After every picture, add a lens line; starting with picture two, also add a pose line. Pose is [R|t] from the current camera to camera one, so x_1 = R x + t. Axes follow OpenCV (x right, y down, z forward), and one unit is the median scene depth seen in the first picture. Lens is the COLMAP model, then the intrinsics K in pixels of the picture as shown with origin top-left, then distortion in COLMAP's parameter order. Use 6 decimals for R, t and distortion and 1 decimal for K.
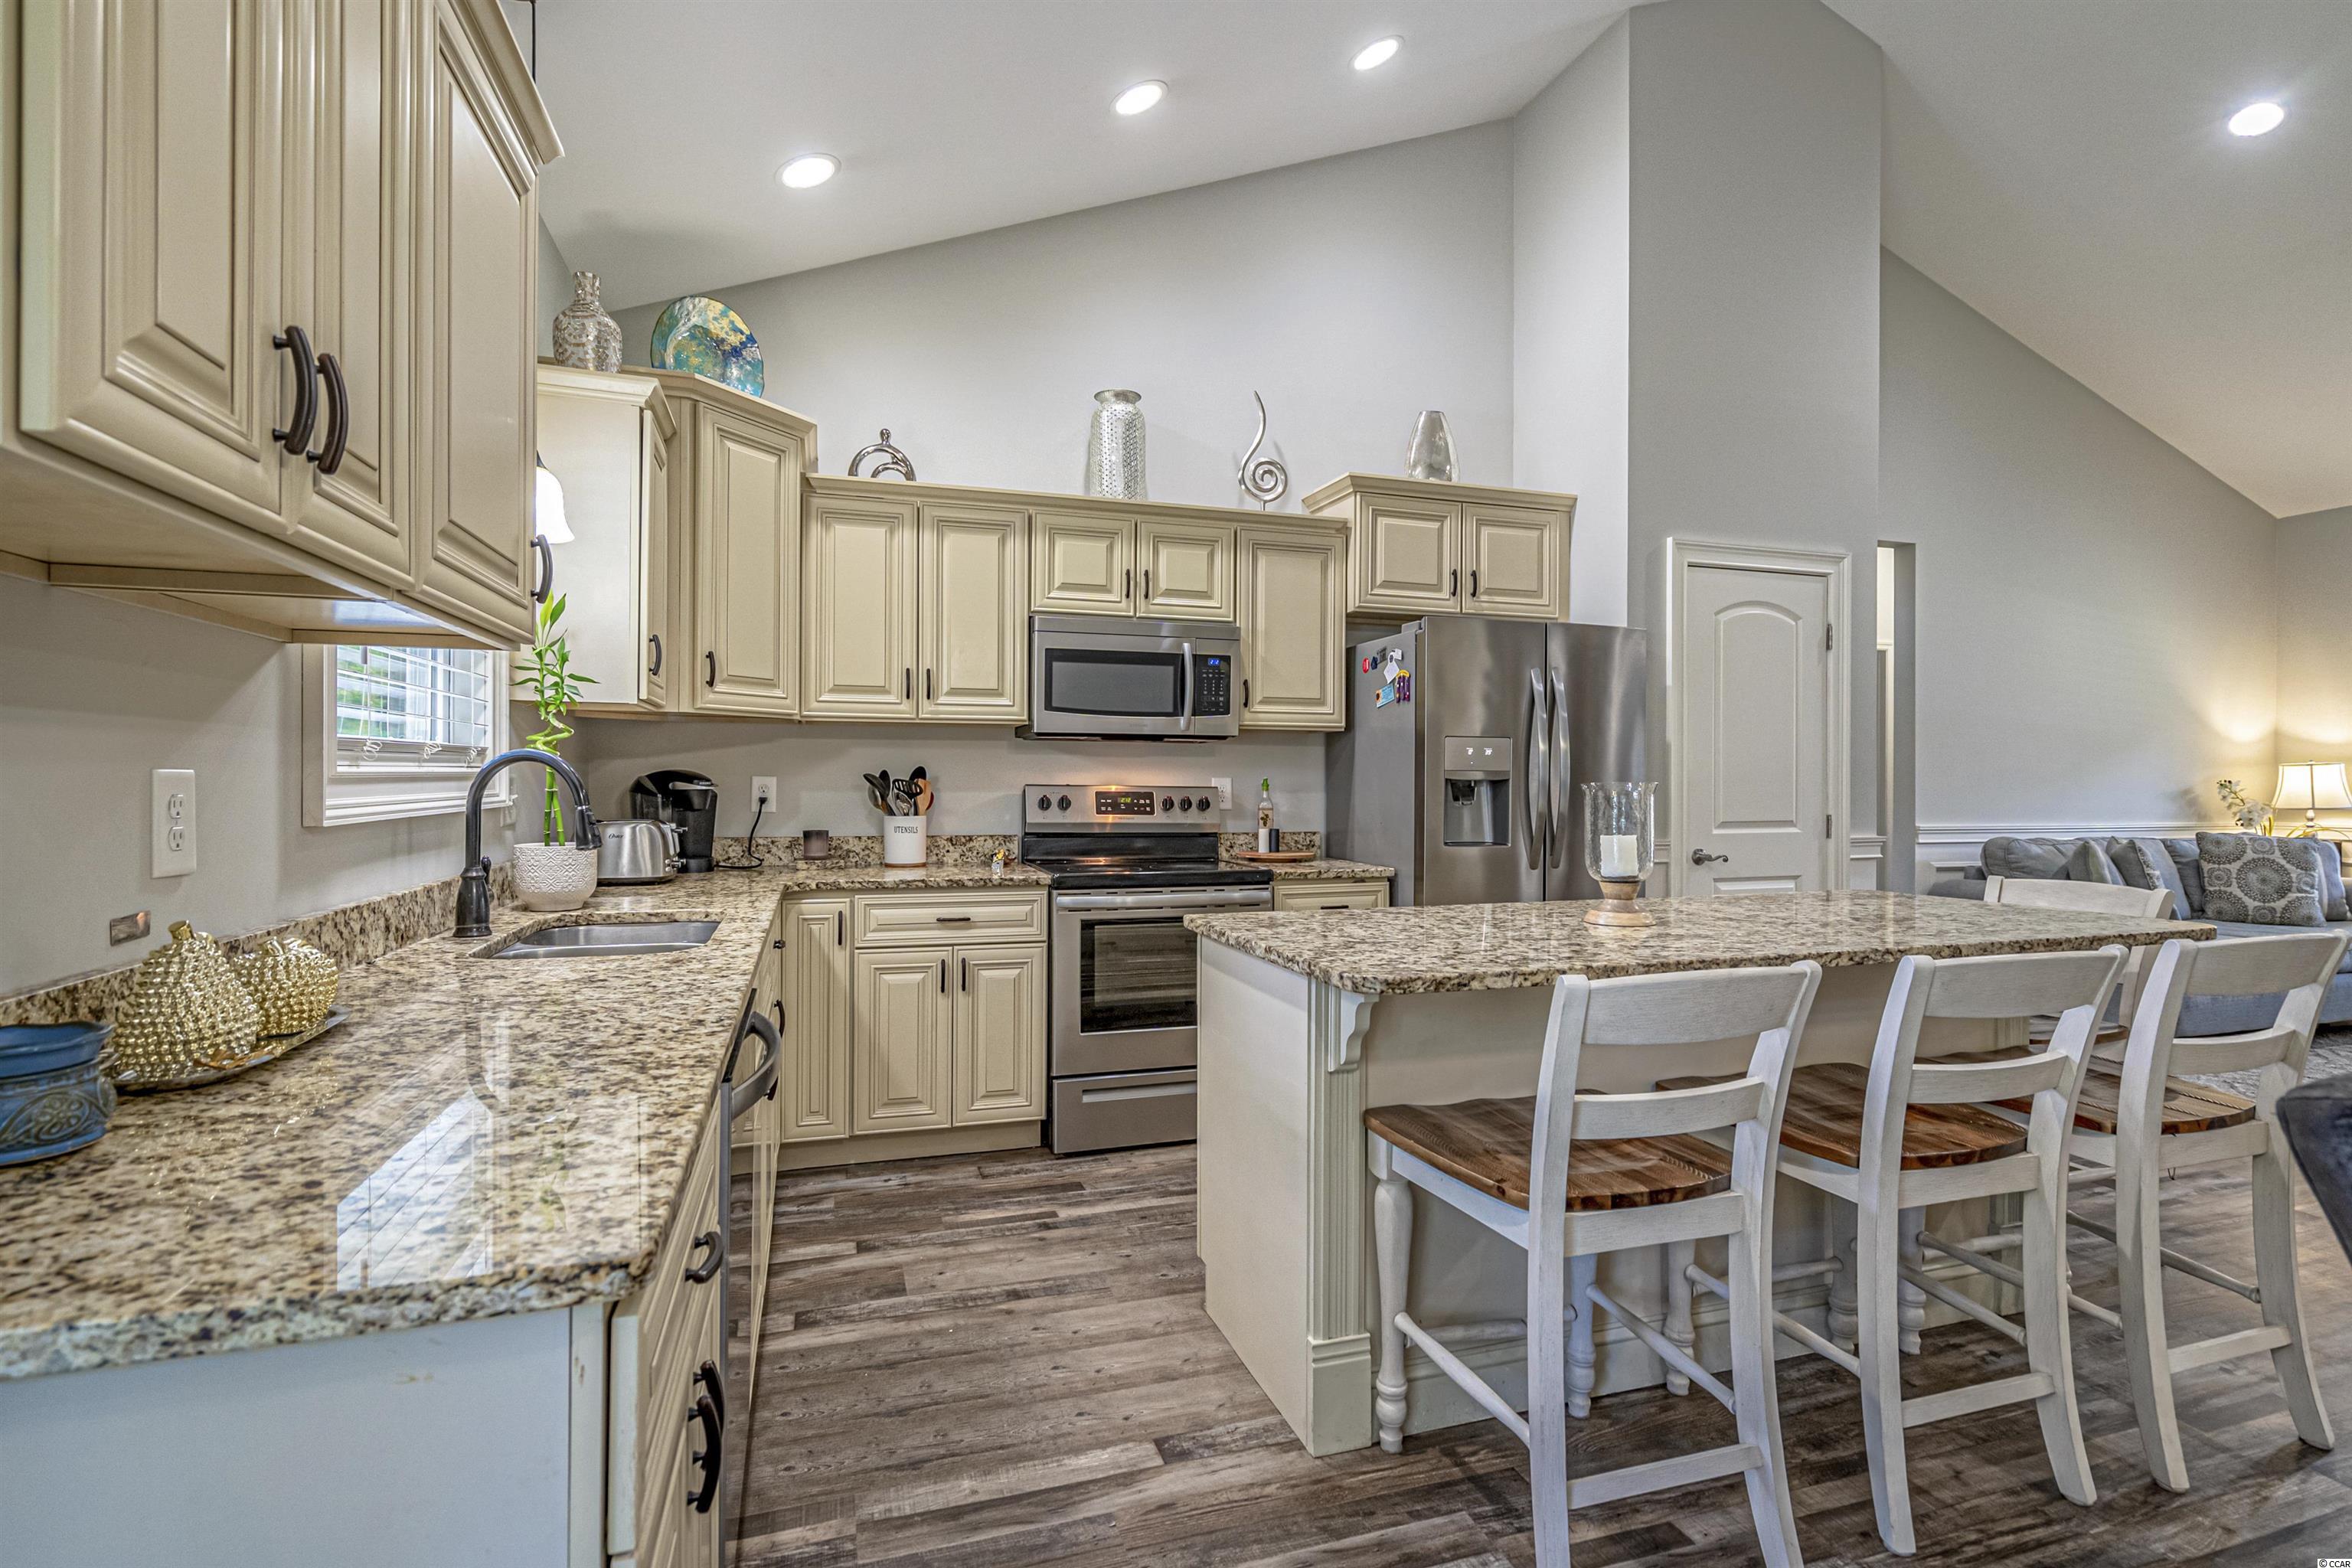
lens RADIAL K [[1096.3, 0, 1184.5], [0, 1096.3, 786.9], [0, 0, 1]] dist [-0.018009, 0.009522]
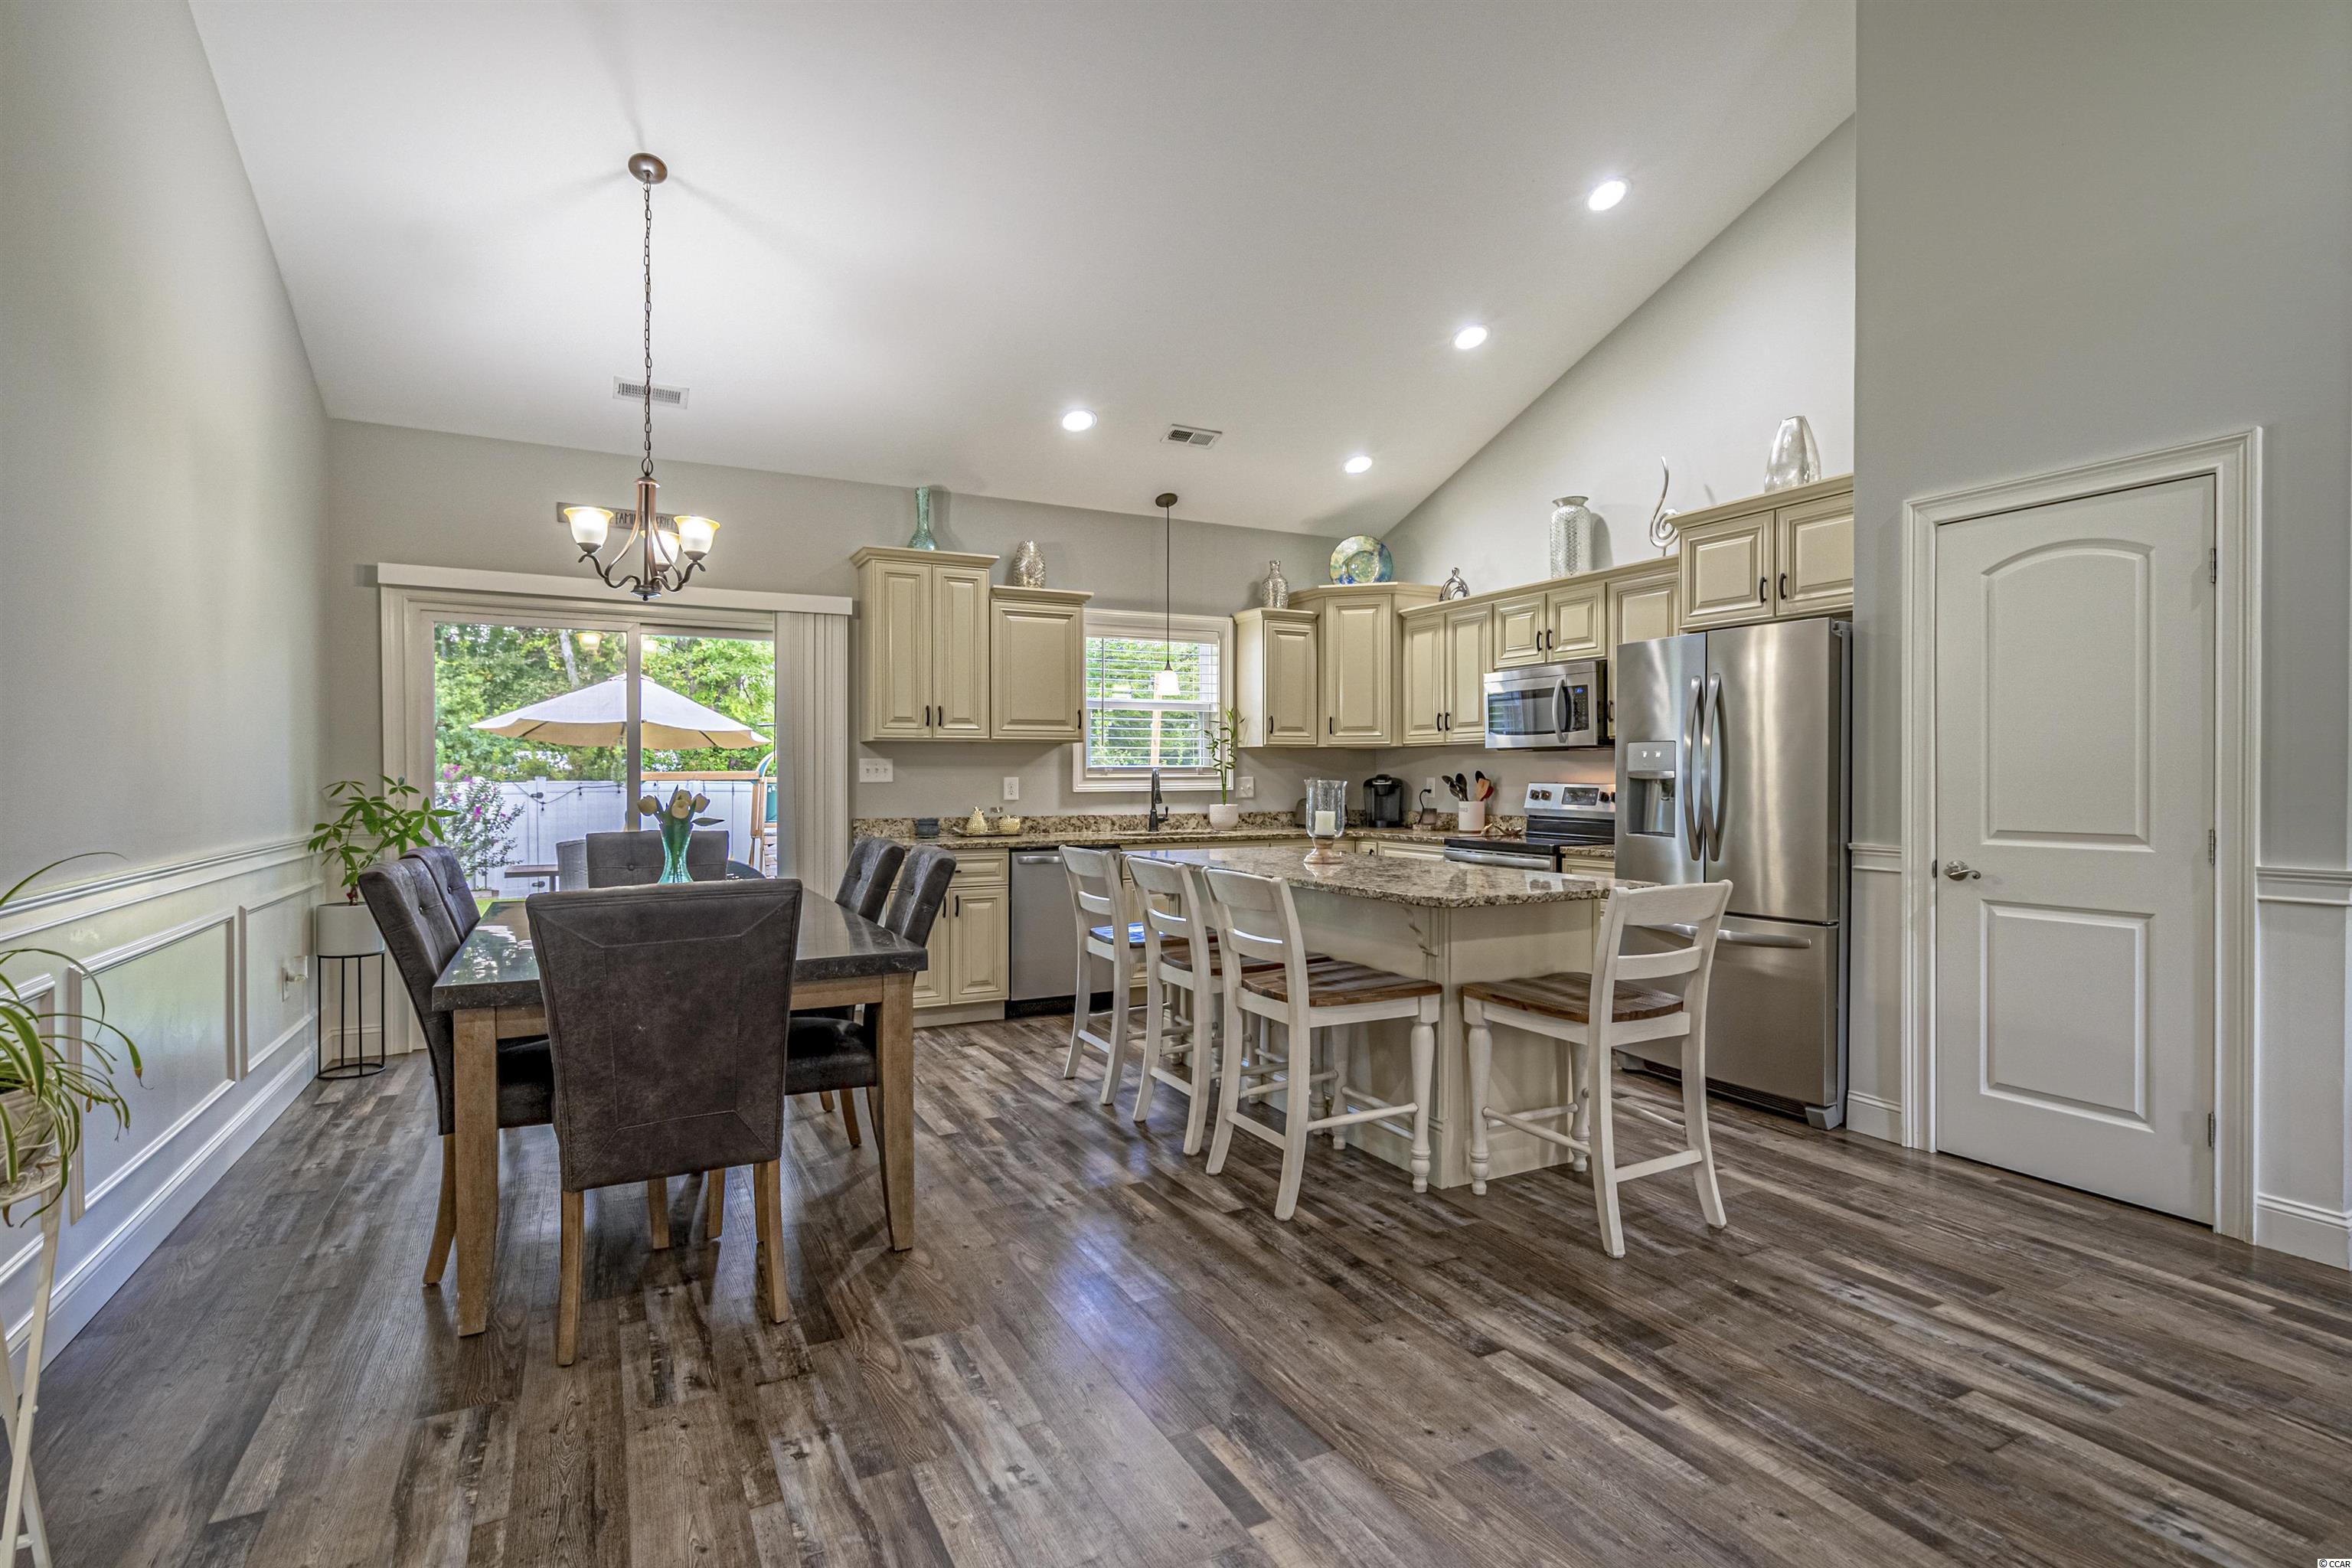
lens RADIAL K [[1096.3, 0, 1194.1], [0, 1096.3, 822.8], [0, 0, 1]] dist [-0.018009, 0.009522]
pose [[0.184923, 0.037087, -0.982053, 1.264255], [-0.005543, 0.999311, 0.036695, 0.000478], [0.982737, -0.001342, 0.185002, 0.298670]]
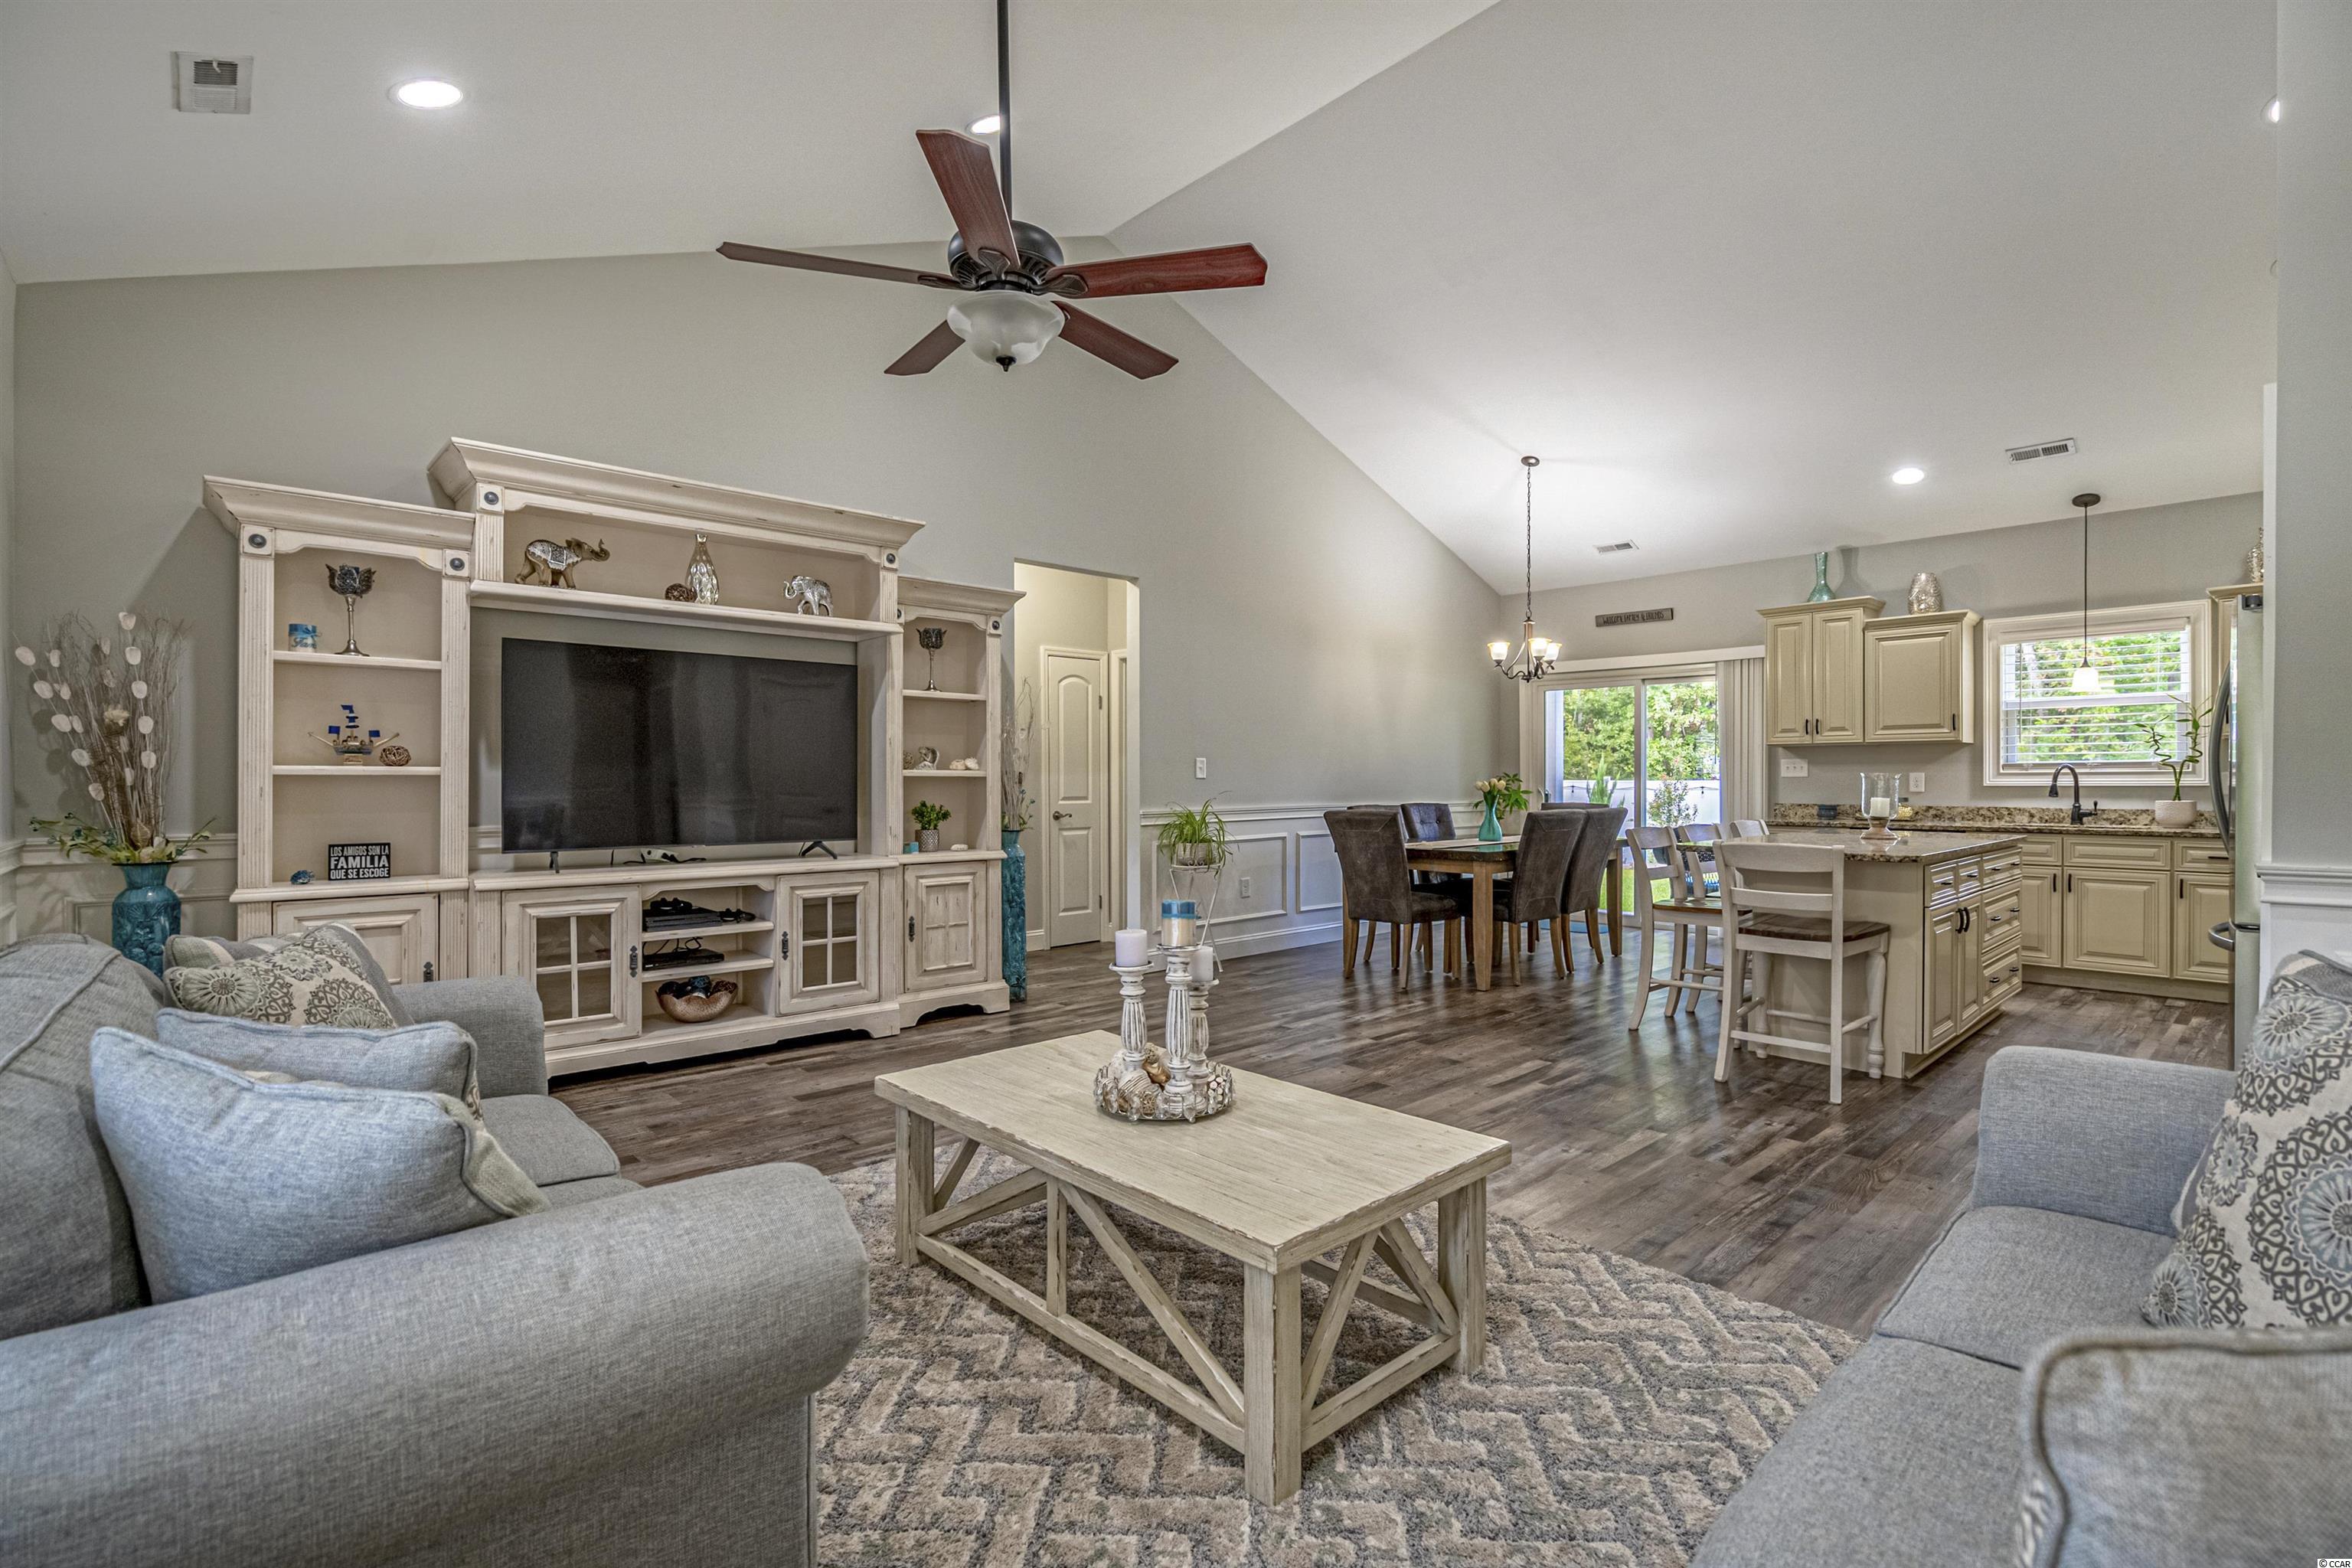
lens RADIAL K [[1096.3, 0, 1172.7], [0, 1096.3, 779.5], [0, 0, 1]] dist [-0.018009, 0.009522]
pose [[-0.906129, -0.001507, -0.422999, 1.586653], [-0.004974, 0.999962, 0.007093, -0.000688], [0.422973, 0.008531, -0.906102, 1.454802]]
